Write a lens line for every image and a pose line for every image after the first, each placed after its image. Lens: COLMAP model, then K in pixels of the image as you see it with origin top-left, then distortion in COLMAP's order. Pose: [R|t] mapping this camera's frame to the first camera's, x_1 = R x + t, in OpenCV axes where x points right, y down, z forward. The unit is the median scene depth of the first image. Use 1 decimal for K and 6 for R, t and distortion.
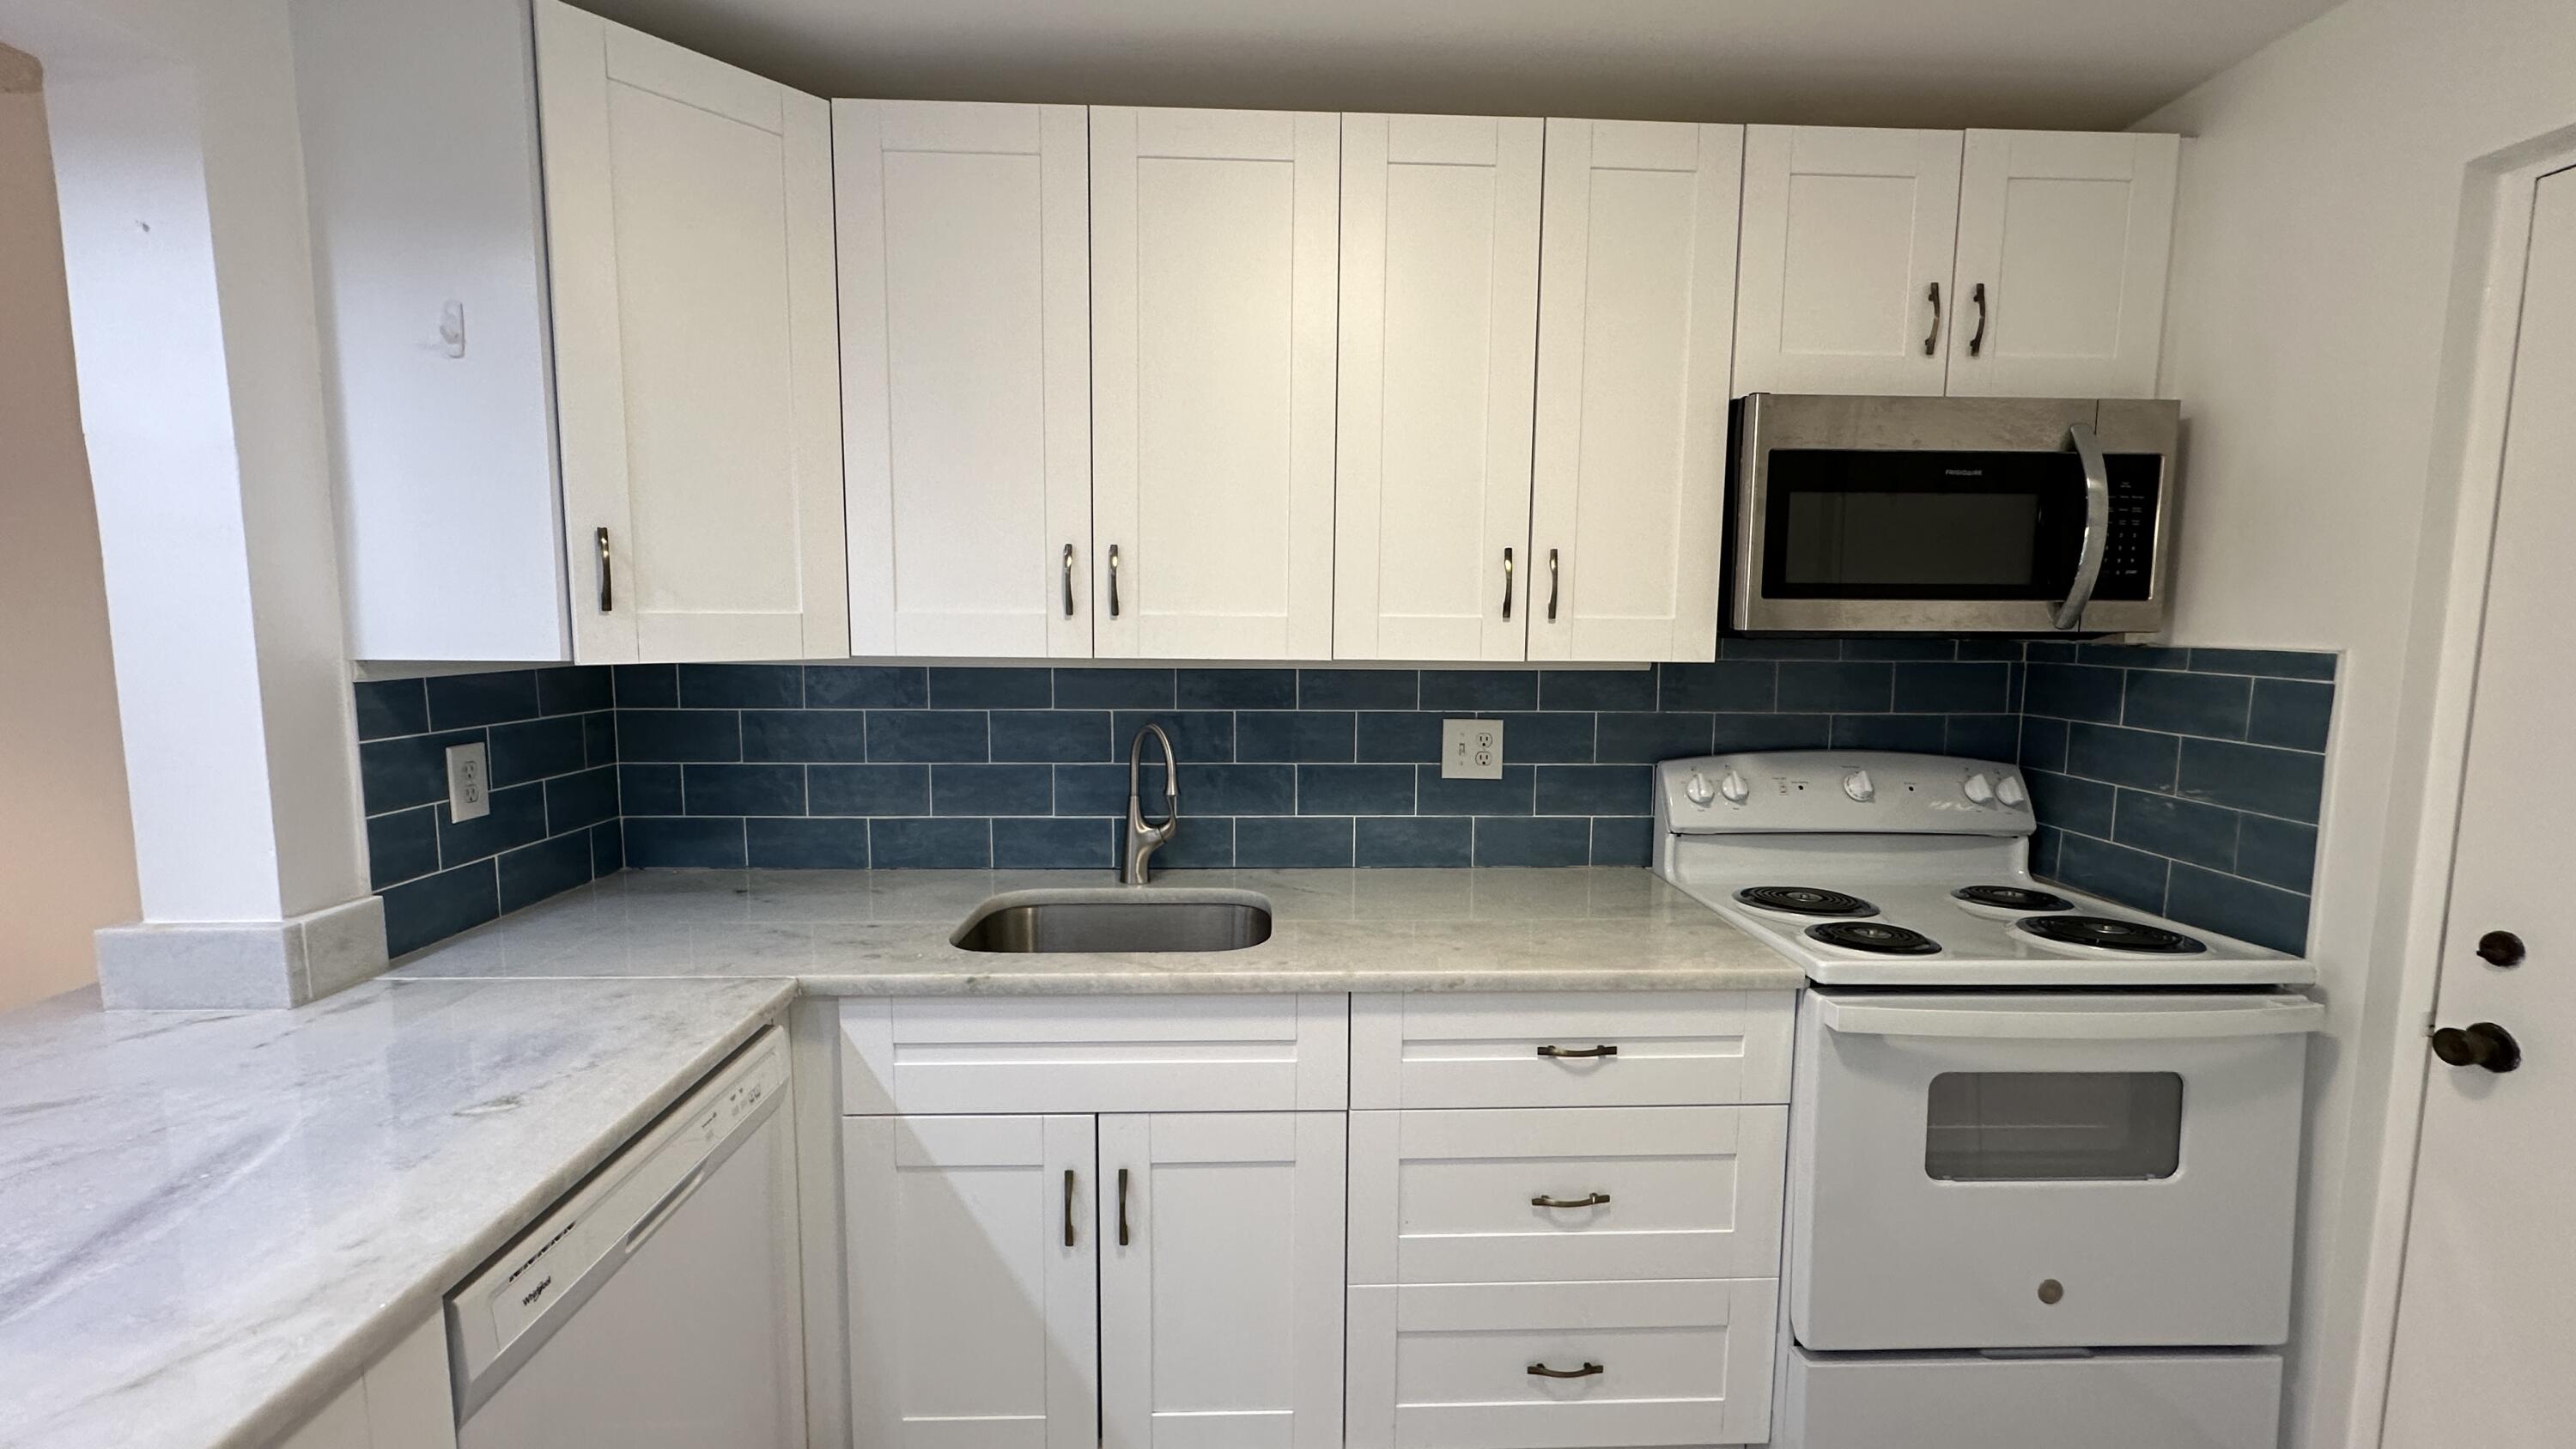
lens RADIAL K [[1029.0, 0, 1289.1], [0, 1029.0, 720.1], [0, 0, 1]] dist [-0.004220, -0.000080]
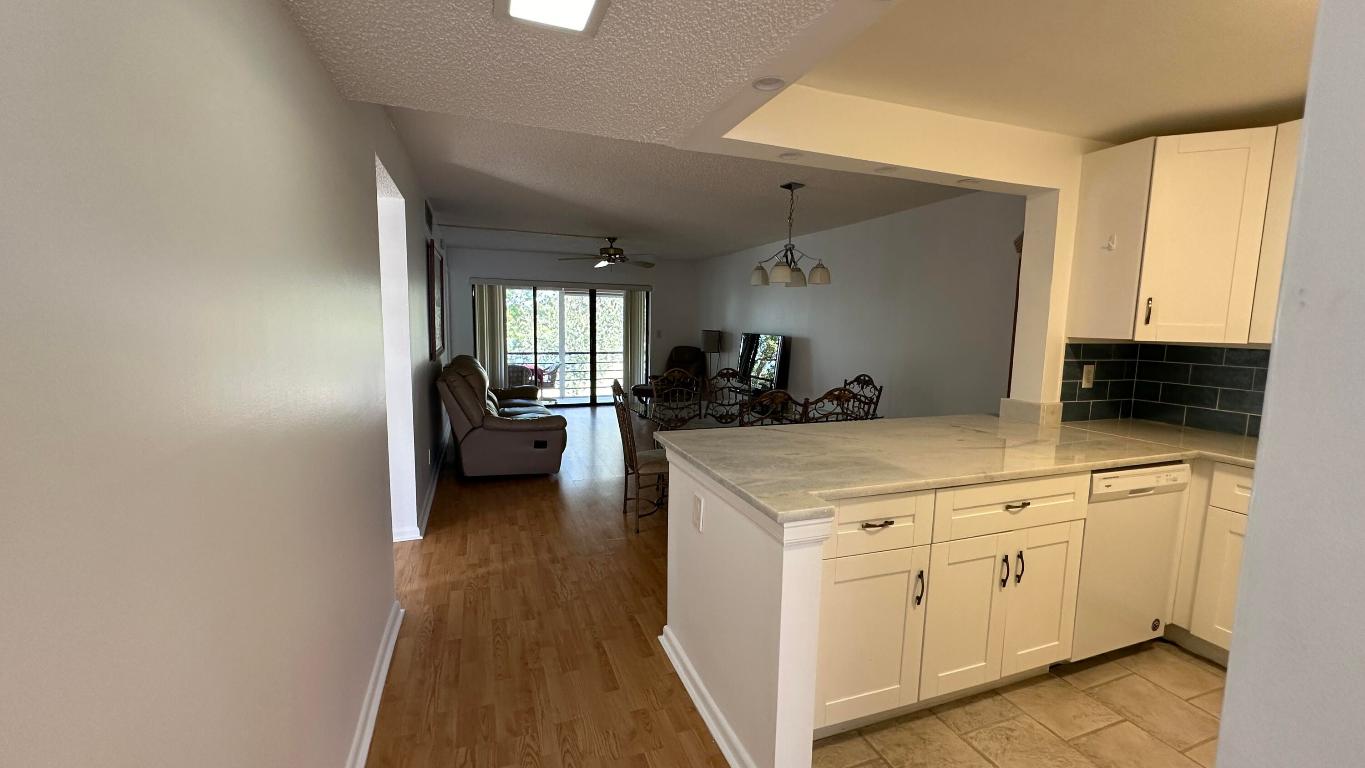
lens RADIAL K [[545.2, 0, 679.5], [0, 545.2, 387.3], [0, 0, 1]] dist [-0.004220, -0.000080]
pose [[0.314687, 0.115553, -0.942136, 0.420588], [-0.113237, 0.990044, 0.083606, 0.096148], [0.942417, 0.080375, 0.324639, -0.775748]]
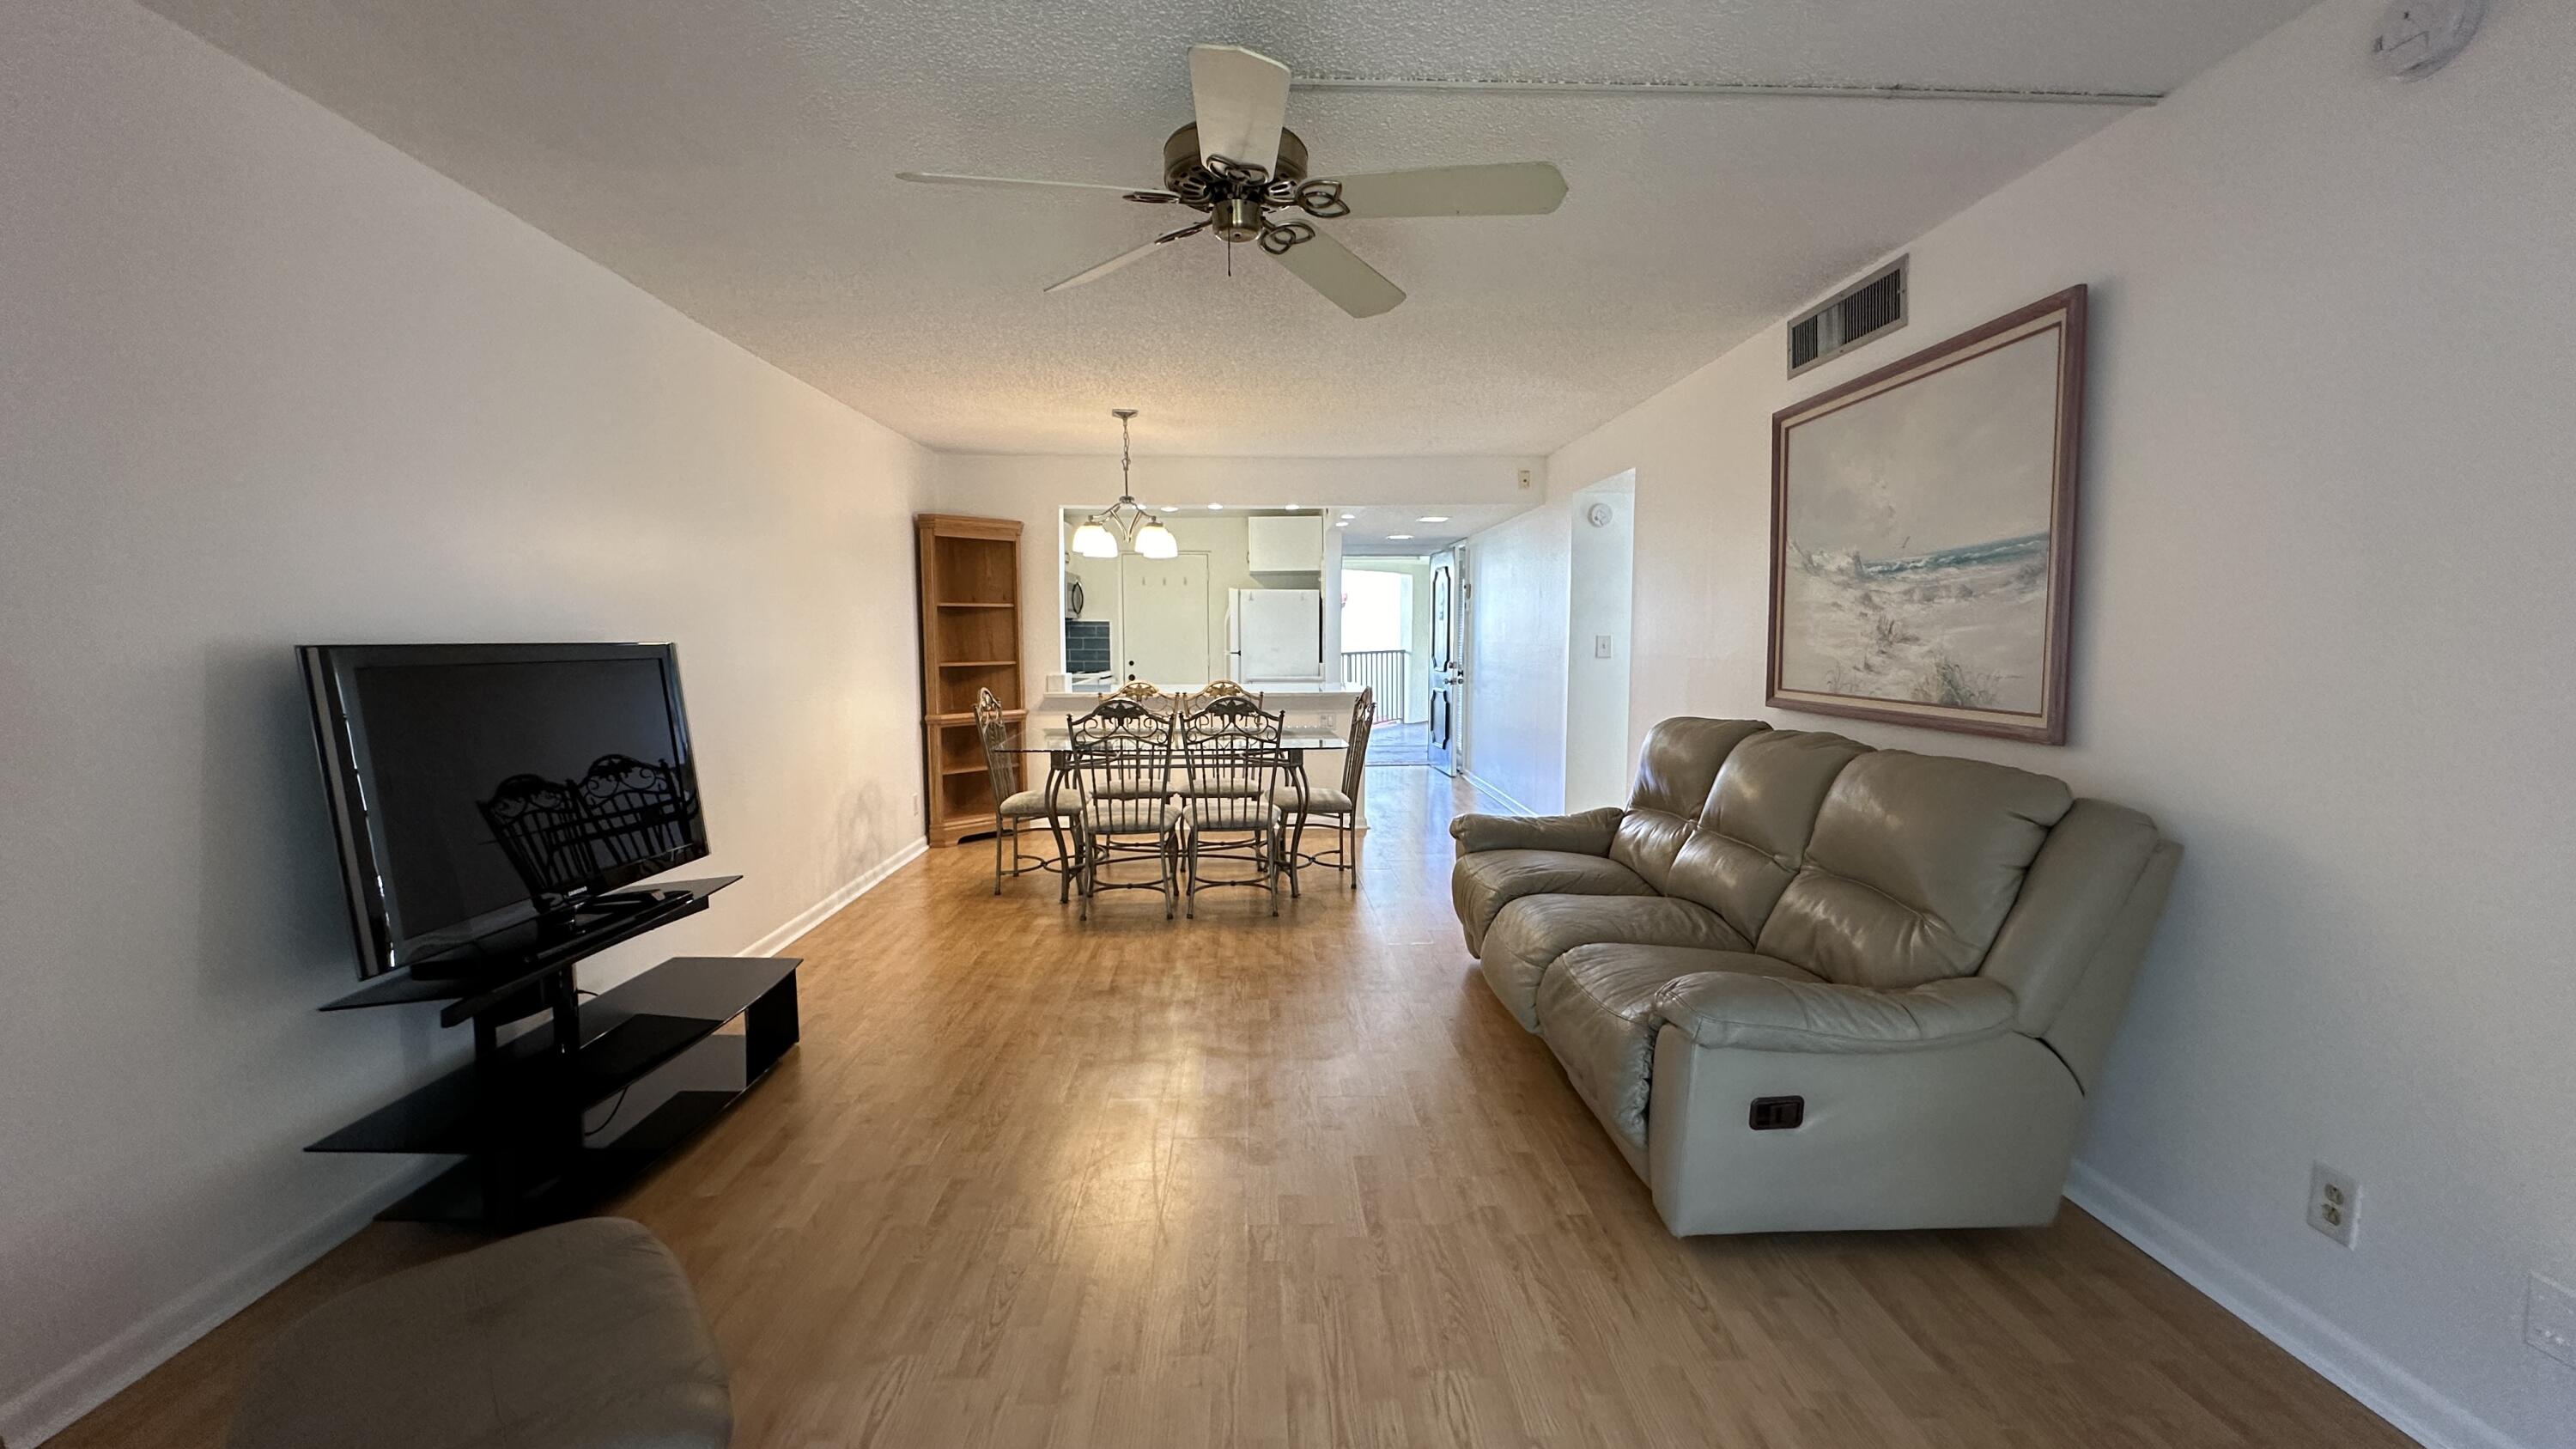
lens RADIAL K [[1029.0, 0, 1275.1], [0, 1029.0, 725.9], [0, 0, 1]] dist [-0.004220, -0.000080]
pose [[0.005702, -0.096744, 0.995293, -4.829747], [0.104761, 0.989890, 0.095618, 0.064750], [-0.994481, 0.103723, 0.015779, -0.039447]]
